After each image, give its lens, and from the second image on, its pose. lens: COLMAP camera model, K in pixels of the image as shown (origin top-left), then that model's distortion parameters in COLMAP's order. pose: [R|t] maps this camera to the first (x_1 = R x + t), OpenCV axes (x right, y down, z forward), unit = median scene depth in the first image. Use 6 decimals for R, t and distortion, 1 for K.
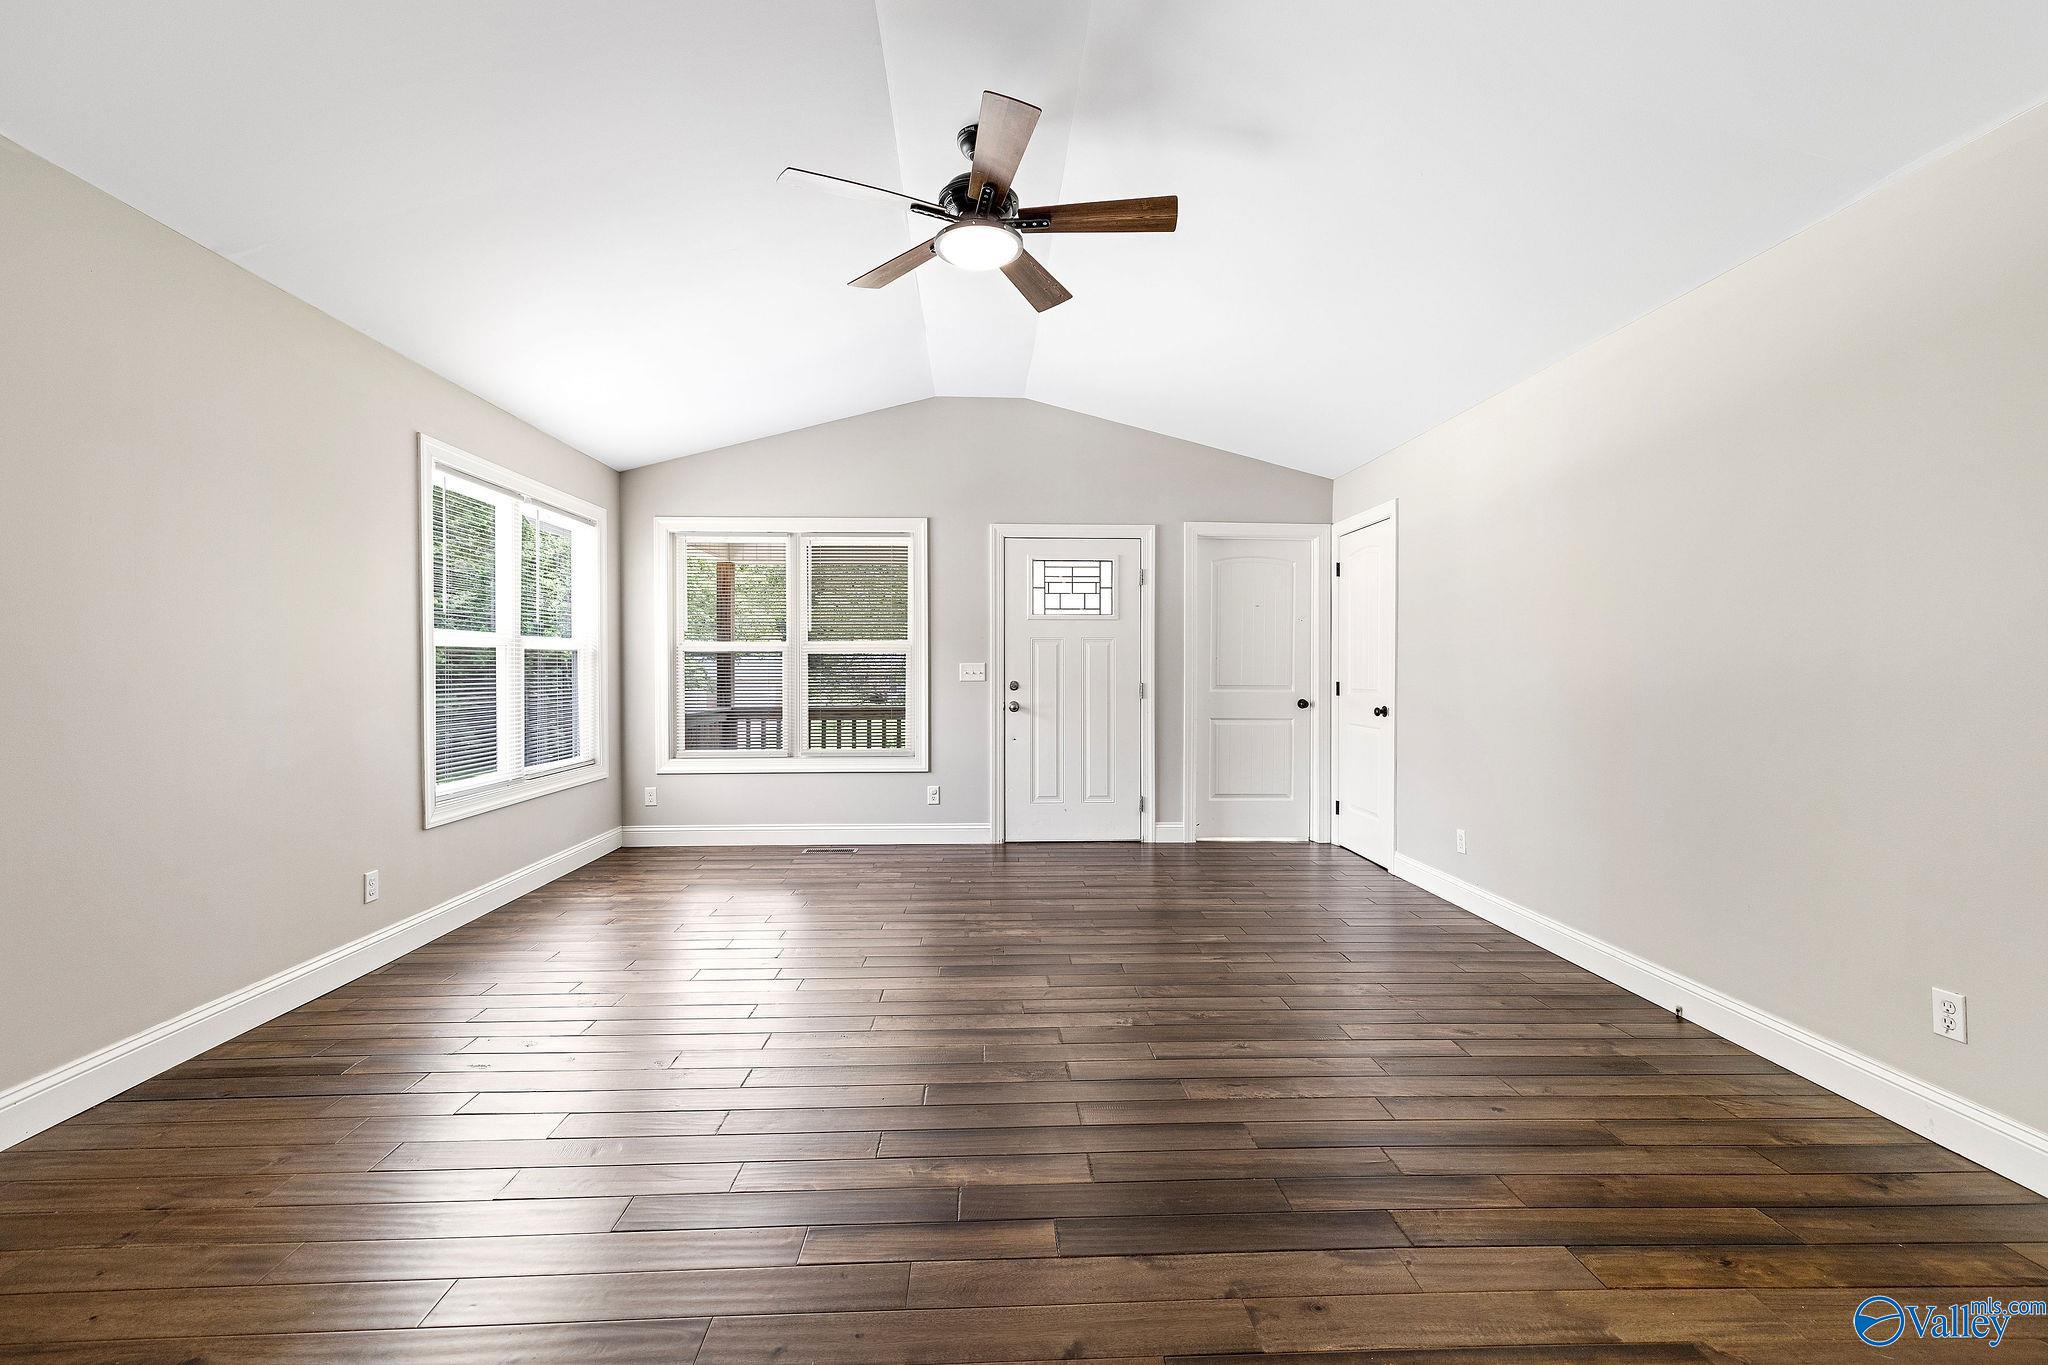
lens RADIAL K [[858.3, 0, 1021.5], [0, 858.3, 680.1], [0, 0, 1]] dist [-0.000475, 0.000027]
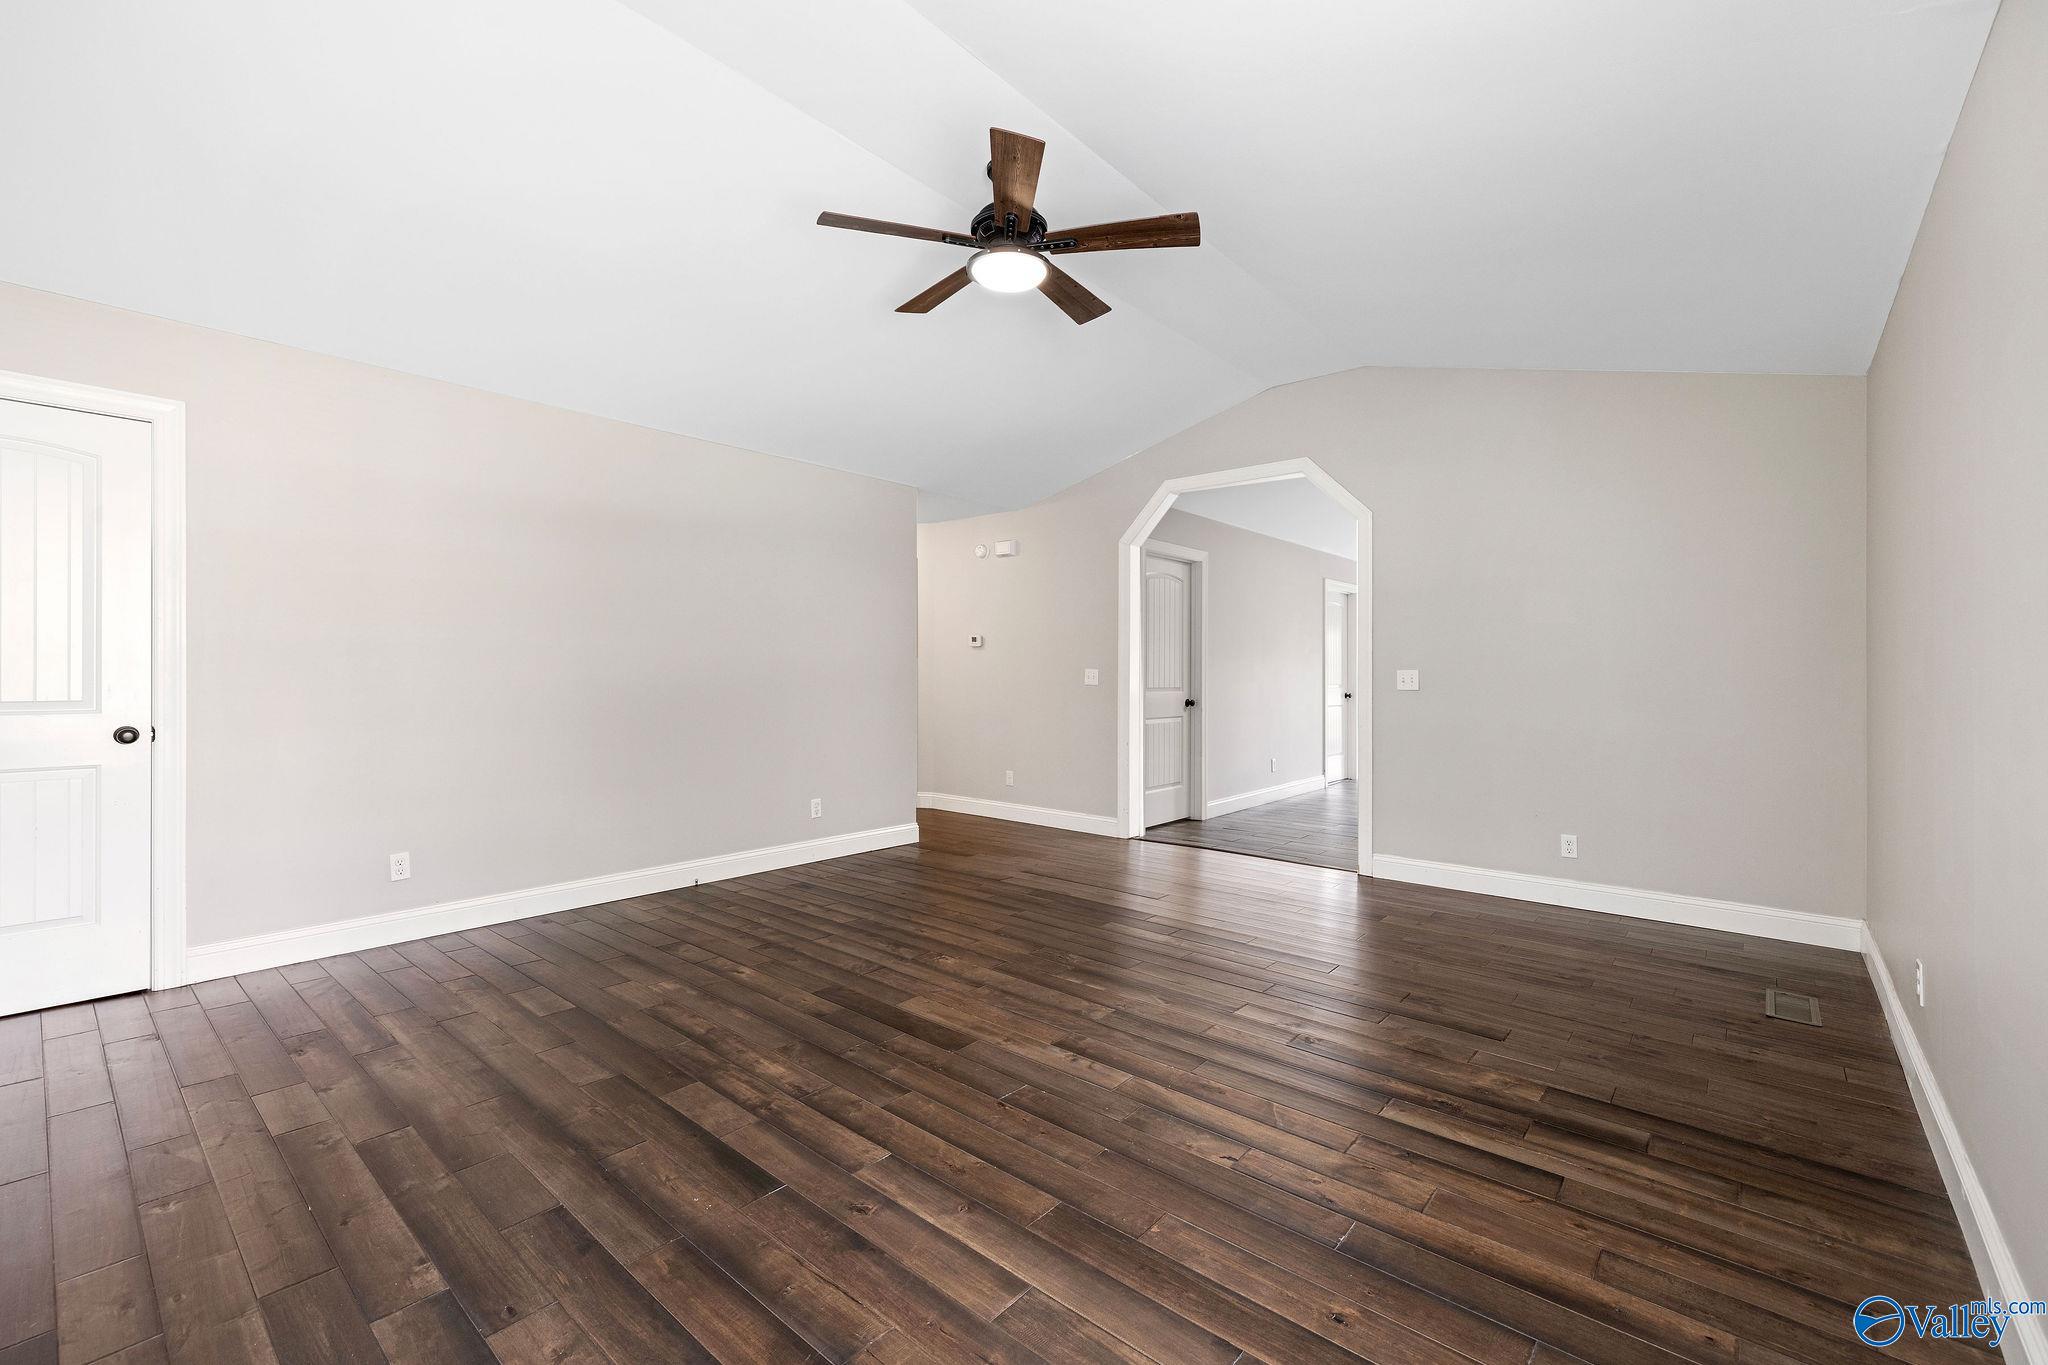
lens RADIAL K [[860.4, 0, 1015.1], [0, 860.4, 674.7], [0, 0, 1]] dist [0.002701, -0.000033]
pose [[-0.726406, -0.008120, 0.687218, -0.396009], [-0.000648, 0.999938, 0.011130, -0.012103], [-0.687266, 0.007639, -0.726366, 0.895401]]
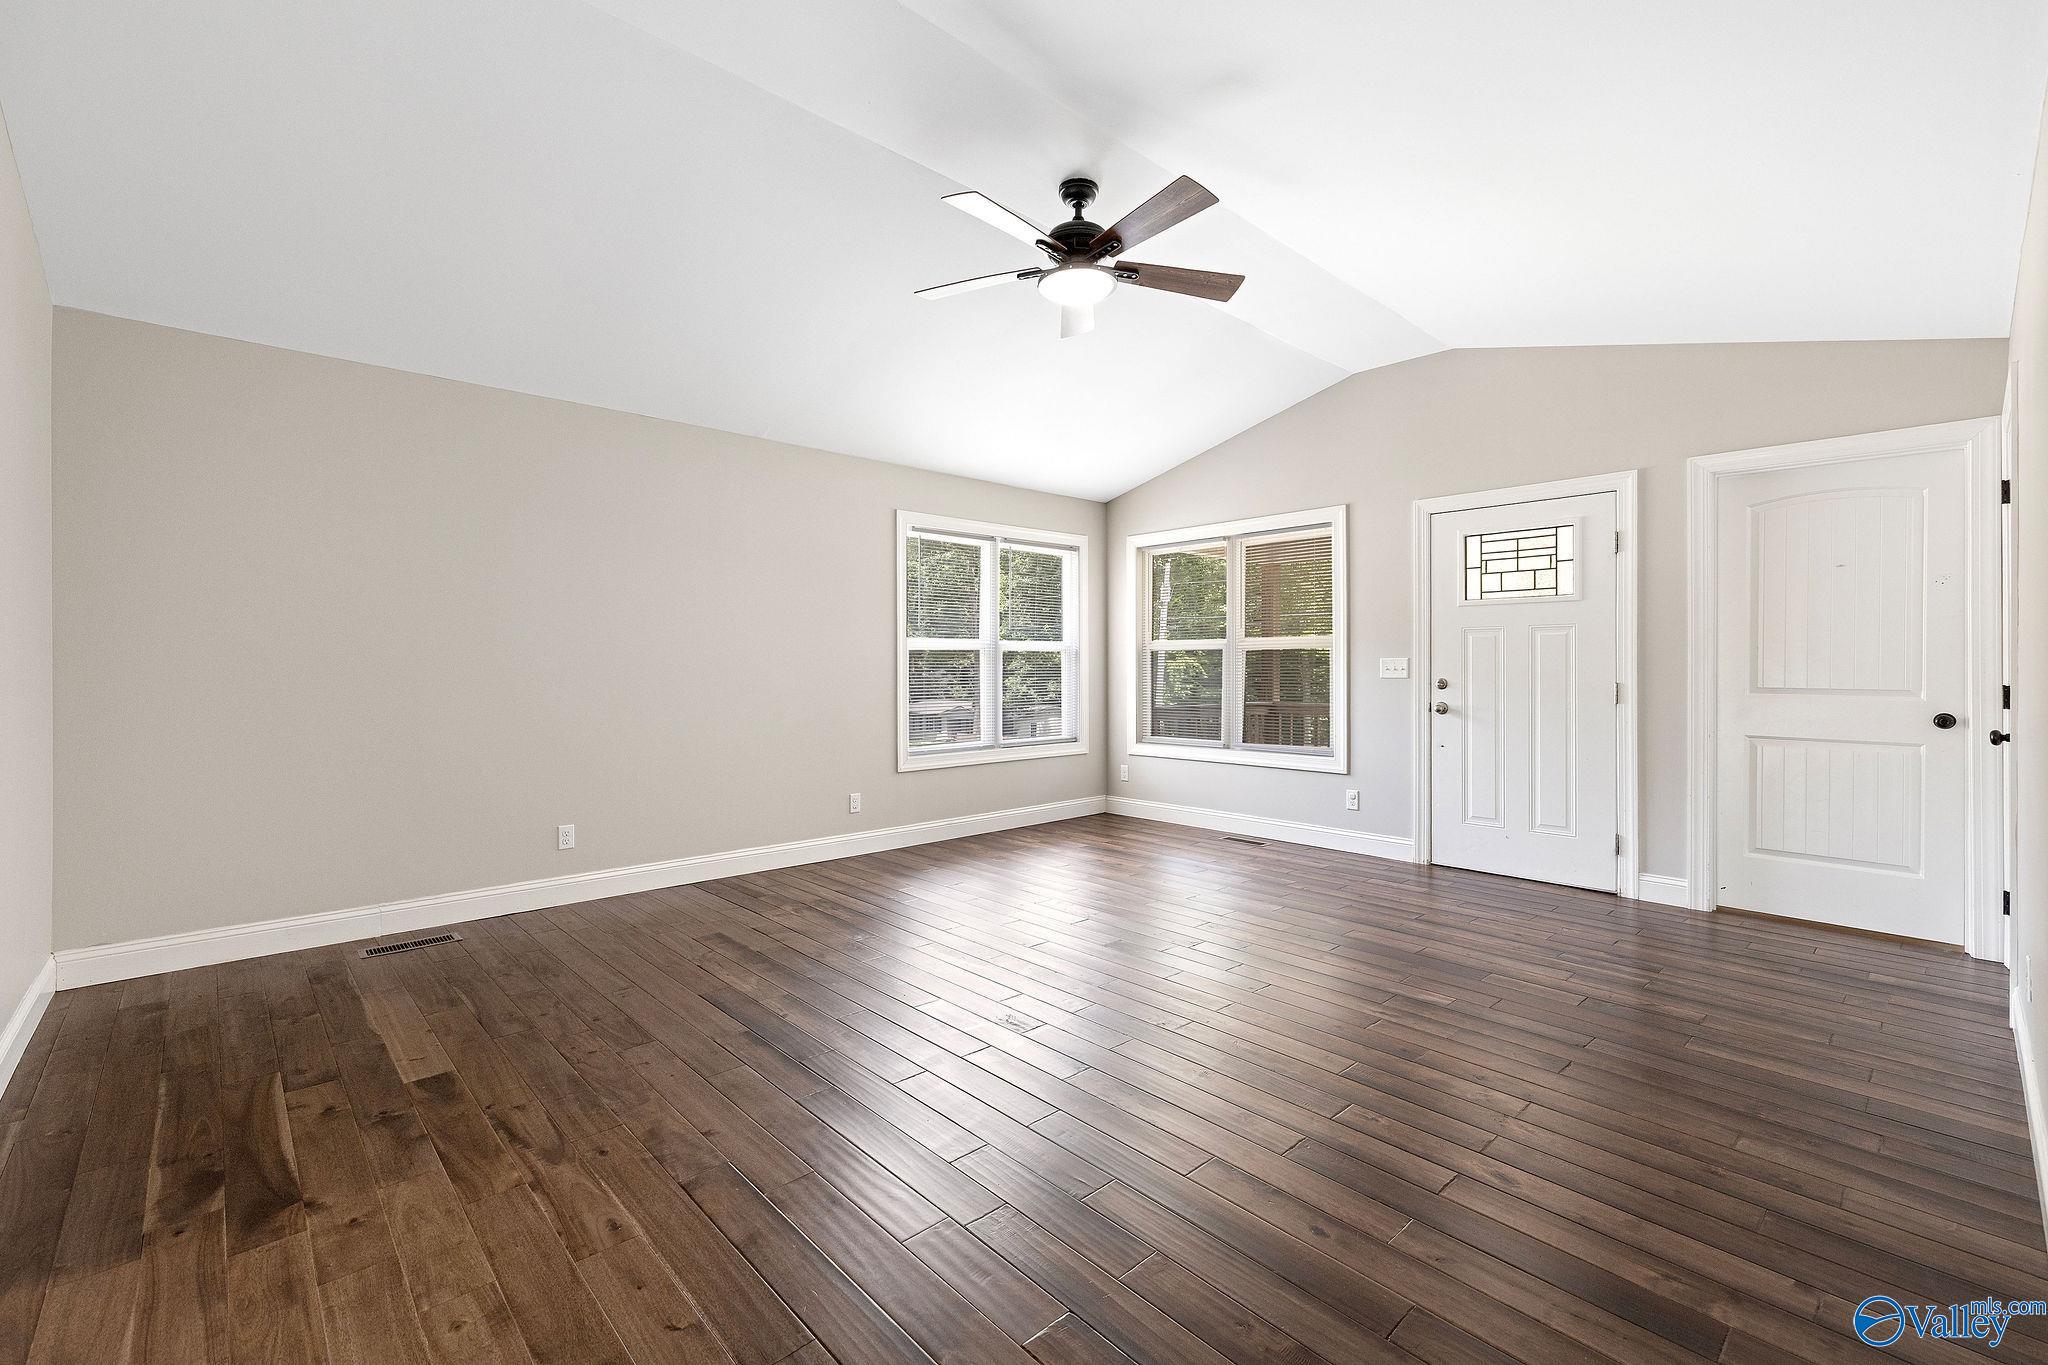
lens RADIAL K [[874.2, 0, 1022.5], [0, 874.2, 670.0], [0, 0, 1]] dist [-0.000574, 0.000039]
pose [[0.648161, 0.003032, -0.761497, 0.388240], [-0.007683, 0.999967, -0.002558, -0.001962], [0.761465, 0.007509, 0.648163, 0.110085]]
